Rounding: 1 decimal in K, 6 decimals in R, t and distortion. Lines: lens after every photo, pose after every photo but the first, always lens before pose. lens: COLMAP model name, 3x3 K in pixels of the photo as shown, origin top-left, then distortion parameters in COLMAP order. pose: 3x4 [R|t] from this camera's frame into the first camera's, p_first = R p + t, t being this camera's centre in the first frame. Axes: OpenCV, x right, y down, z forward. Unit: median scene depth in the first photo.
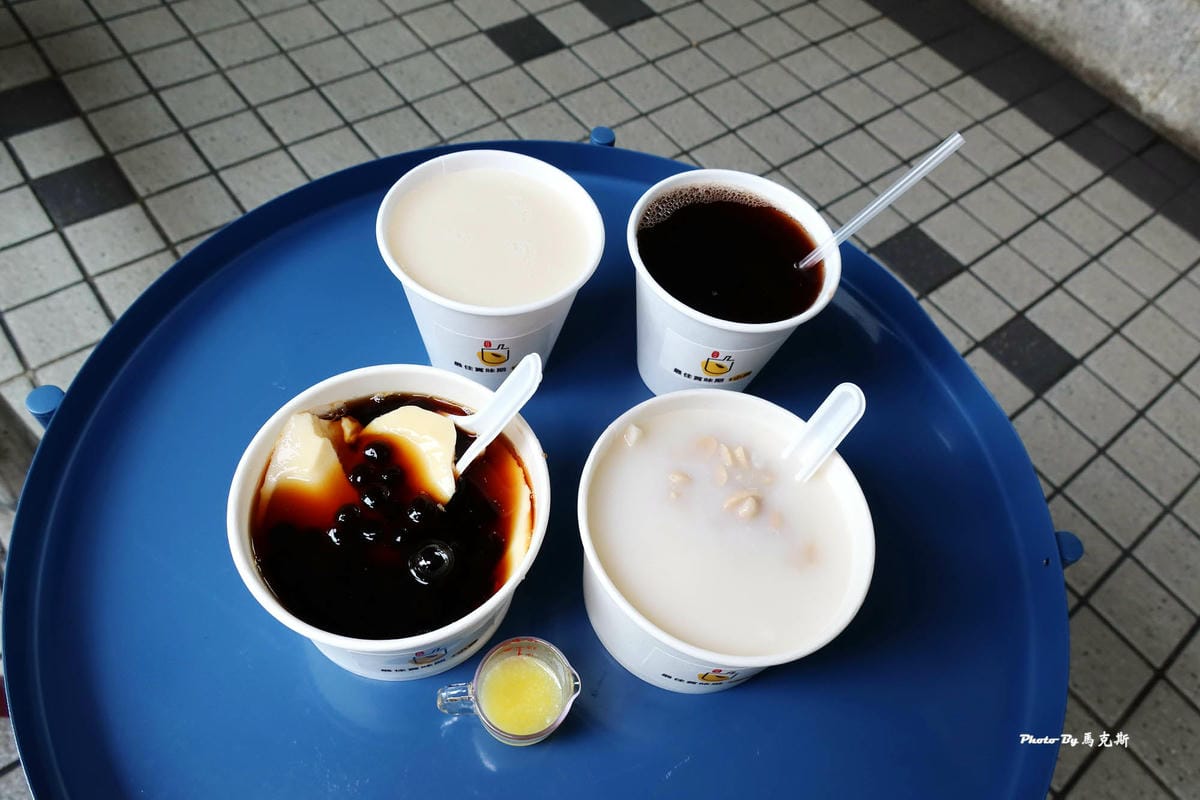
lens RADIAL K [[825.6, 0, 601.1], [0, 825.6, 403.1], [0, 0, 1]] dist [-0.039529, 0.025222]
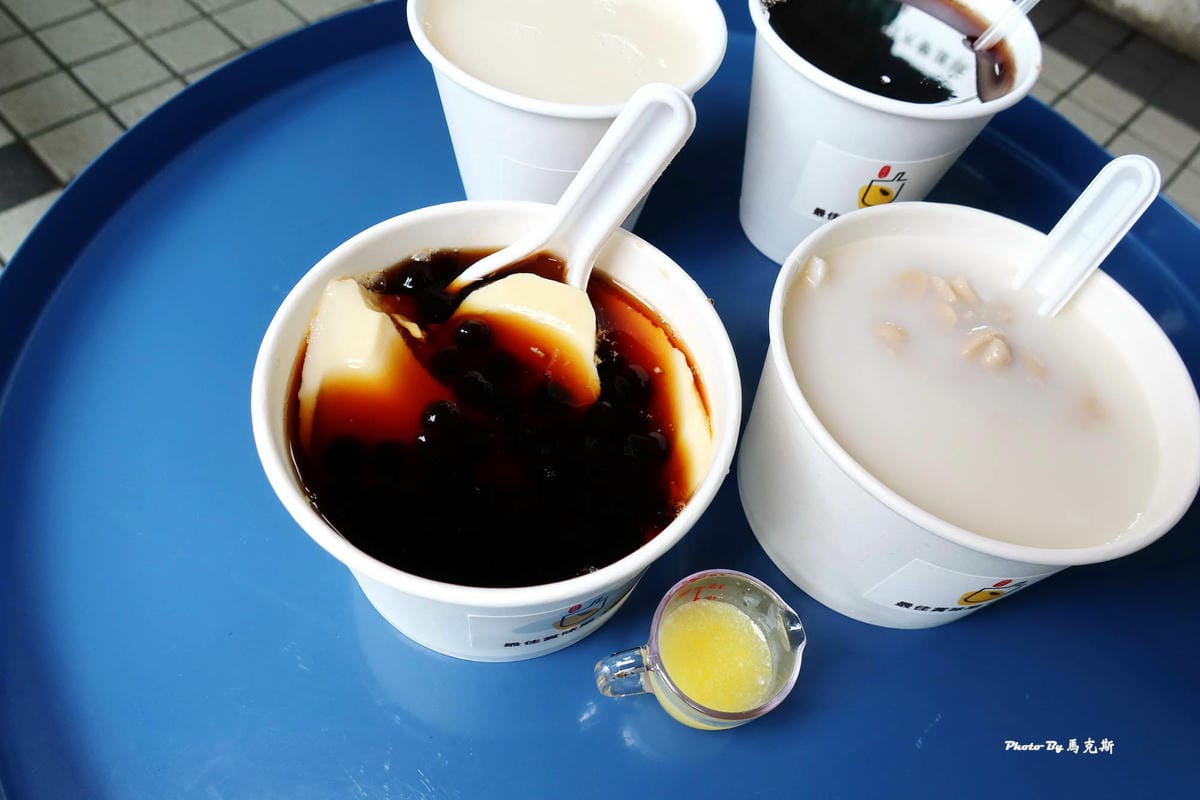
lens RADIAL K [[825.6, 0, 601.1], [0, 825.6, 403.1], [0, 0, 1]] dist [-0.039529, 0.025222]
pose [[0.993165, -0.107166, 0.046253, -0.185925], [0.106142, 0.994060, 0.024056, 0.112076], [-0.048556, -0.018982, 0.998640, 0.303199]]
